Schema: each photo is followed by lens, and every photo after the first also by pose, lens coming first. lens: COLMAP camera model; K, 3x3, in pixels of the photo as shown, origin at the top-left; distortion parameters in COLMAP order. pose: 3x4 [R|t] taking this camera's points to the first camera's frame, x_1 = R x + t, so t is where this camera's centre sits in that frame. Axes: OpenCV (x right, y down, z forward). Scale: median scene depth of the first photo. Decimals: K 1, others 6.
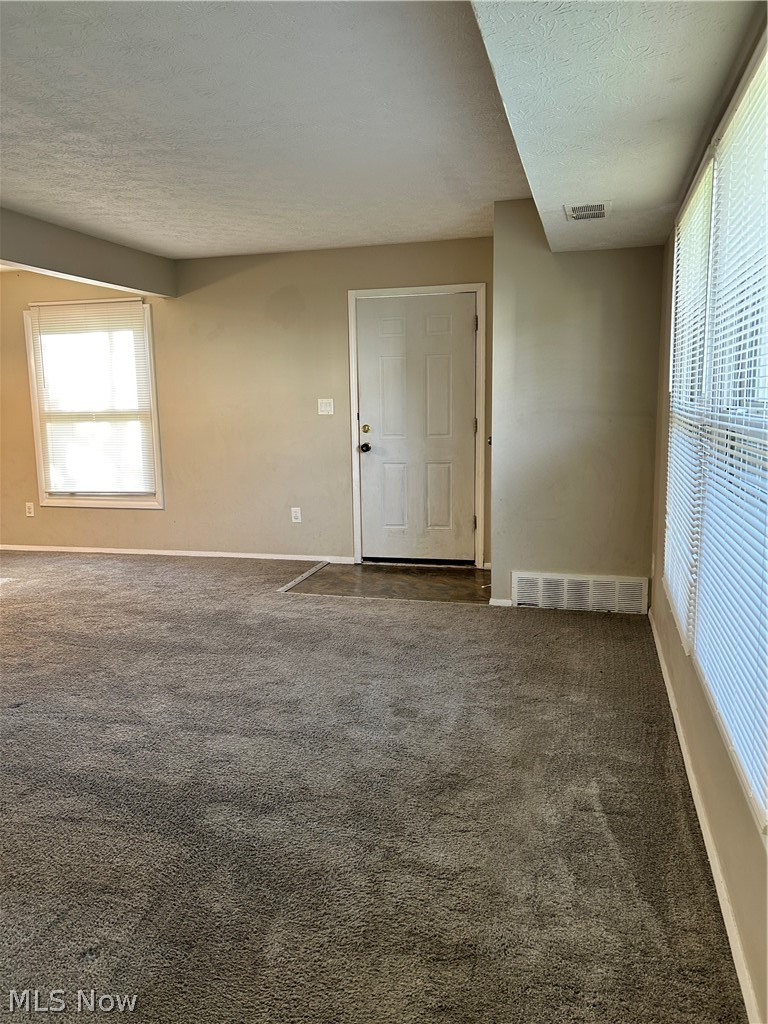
lens RADIAL K [[771.7, 0, 385.5], [0, 771.7, 513.0], [0, 0, 1]] dist [0.052875, -0.056005]
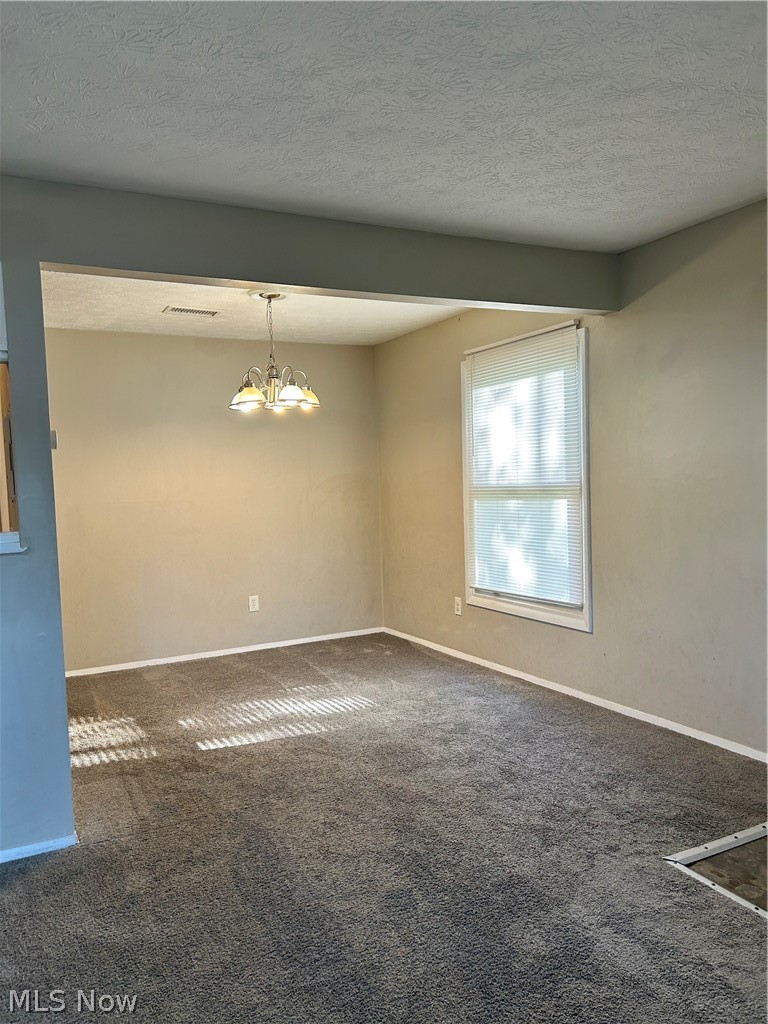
lens RADIAL K [[771.7, 0, 375.5], [0, 771.7, 516.7], [0, 0, 1]] dist [0.052875, -0.056005]
pose [[0.680198, 0.032142, -0.732323, 0.071228], [-0.087462, 0.995460, -0.037546, -0.064385], [0.727792, 0.089589, 0.679921, 0.423626]]
